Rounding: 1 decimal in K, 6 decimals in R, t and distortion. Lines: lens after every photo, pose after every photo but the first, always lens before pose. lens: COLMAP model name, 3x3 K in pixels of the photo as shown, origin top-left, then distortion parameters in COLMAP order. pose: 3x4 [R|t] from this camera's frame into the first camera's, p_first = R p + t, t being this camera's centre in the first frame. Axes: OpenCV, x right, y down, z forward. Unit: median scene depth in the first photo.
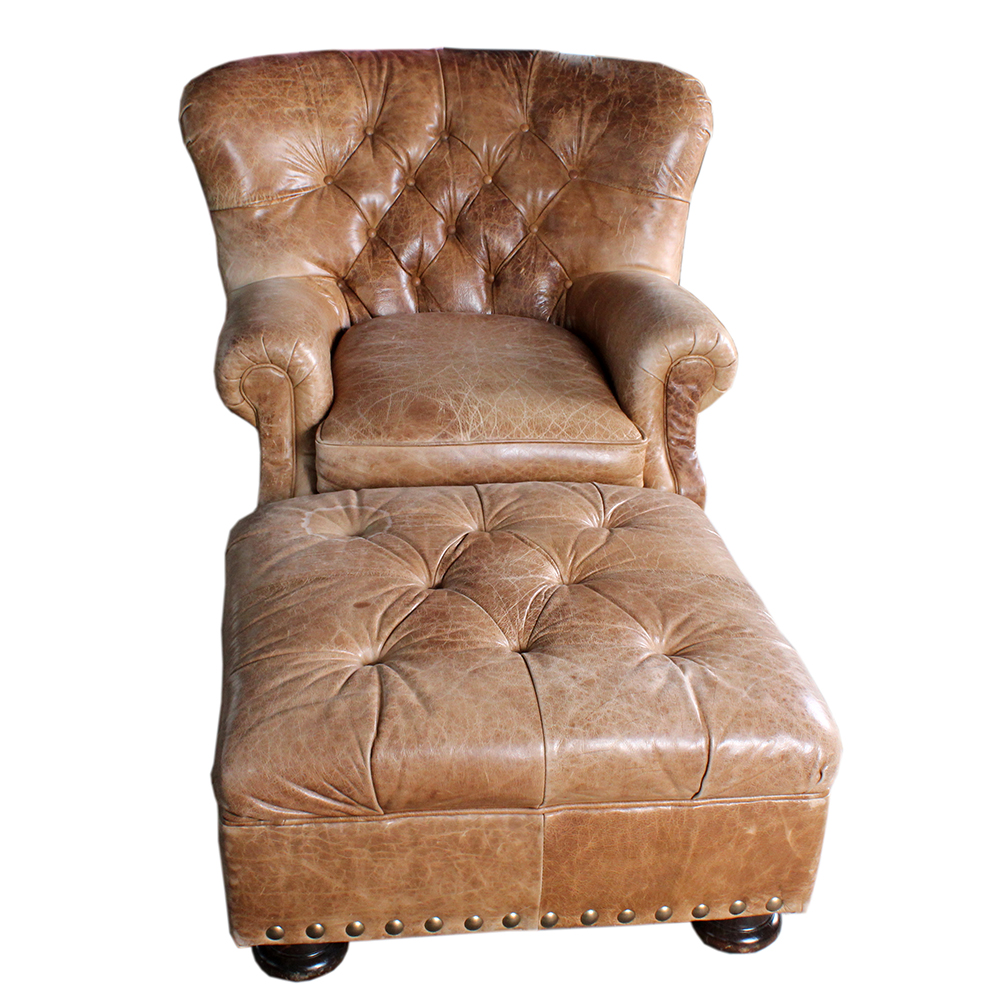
lens RADIAL K [[1508.2, 0, 472.6], [0, 1508.2, 477.3], [0, 0, 1]] dist [-0.154310, 0.000000]
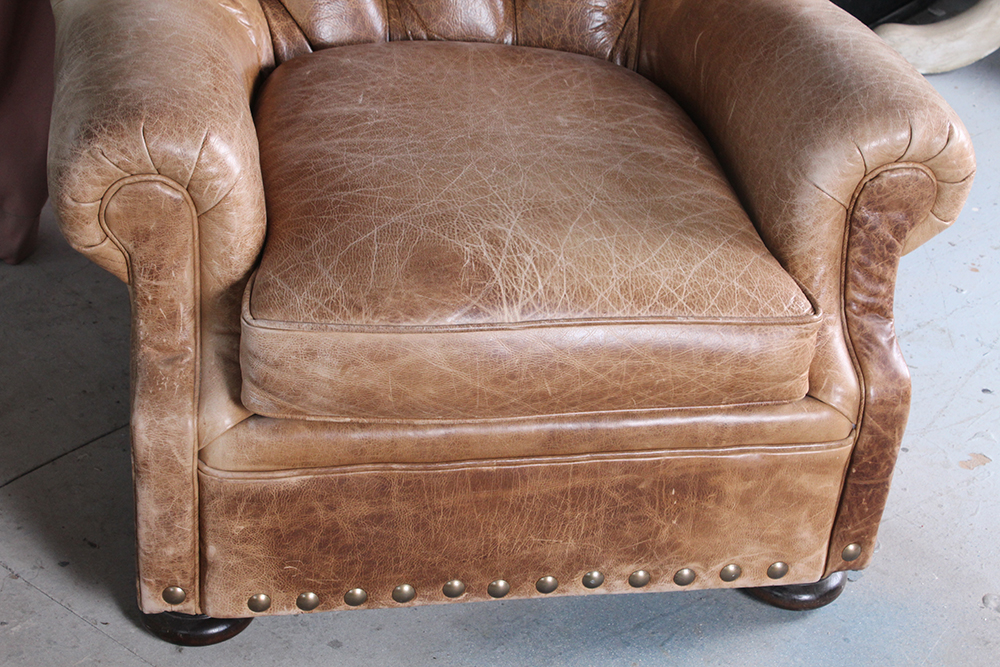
lens RADIAL K [[1963.6, 0, 498.5], [0, 1963.6, 327.6], [0, 0, 1]] dist [0.022257, 0.000000]
pose [[0.995751, 0.009285, 0.091619, -0.072601], [-0.020061, 0.992881, 0.117406, -0.101901], [-0.089877, -0.118745, 0.988849, 0.265060]]
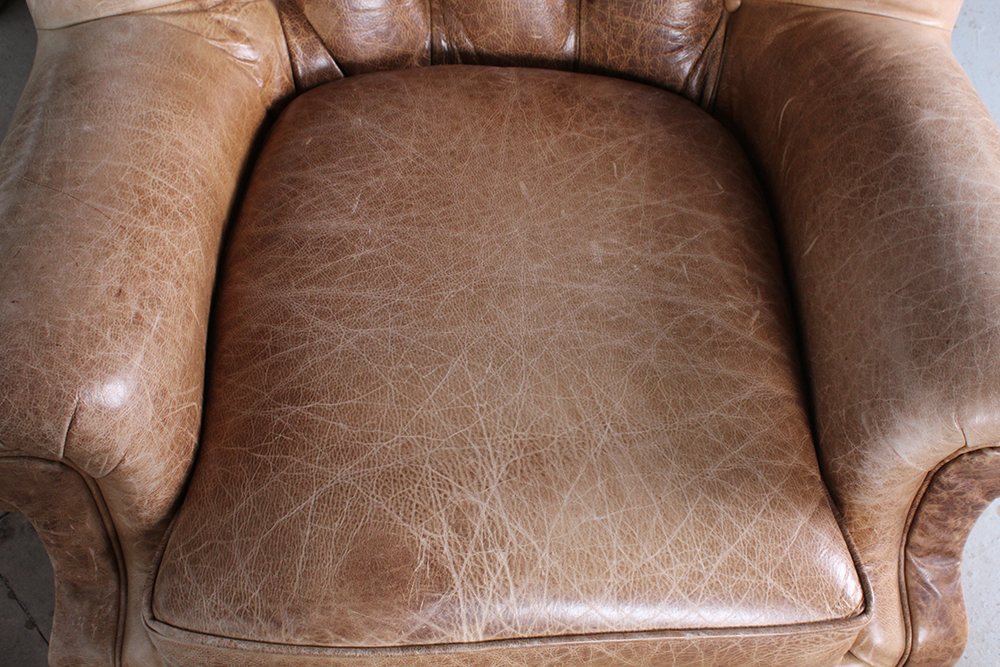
lens RADIAL K [[1176.2, 0, 503.3], [0, 1176.2, 332.8], [0, 0, 1]] dist [-0.075572, 0.000000]
pose [[0.997155, 0.070677, -0.026219, 0.006627], [-0.048200, 0.865188, 0.499125, -0.261175], [0.057961, -0.496441, 0.866133, 0.708490]]
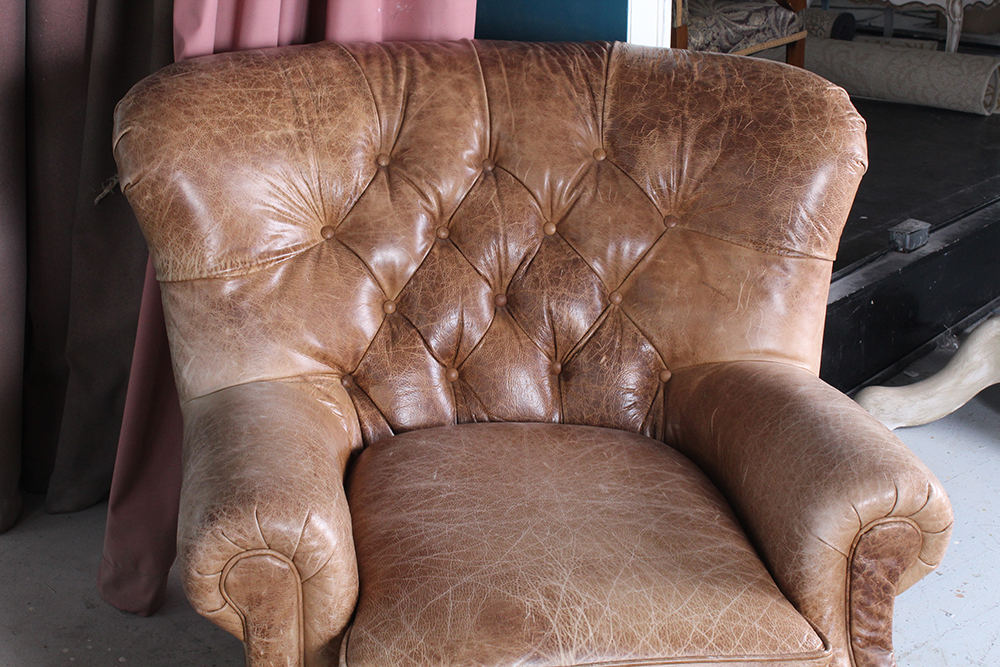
lens RADIAL K [[1662.3, 0, 498.3], [0, 1662.3, 322.6], [0, 0, 1]] dist [-0.017077, 0.000000]
pose [[0.998073, -0.007922, 0.061541, -0.074611], [0.012099, 0.997626, -0.067796, -0.118282], [-0.060858, 0.068410, 0.995799, 0.255177]]
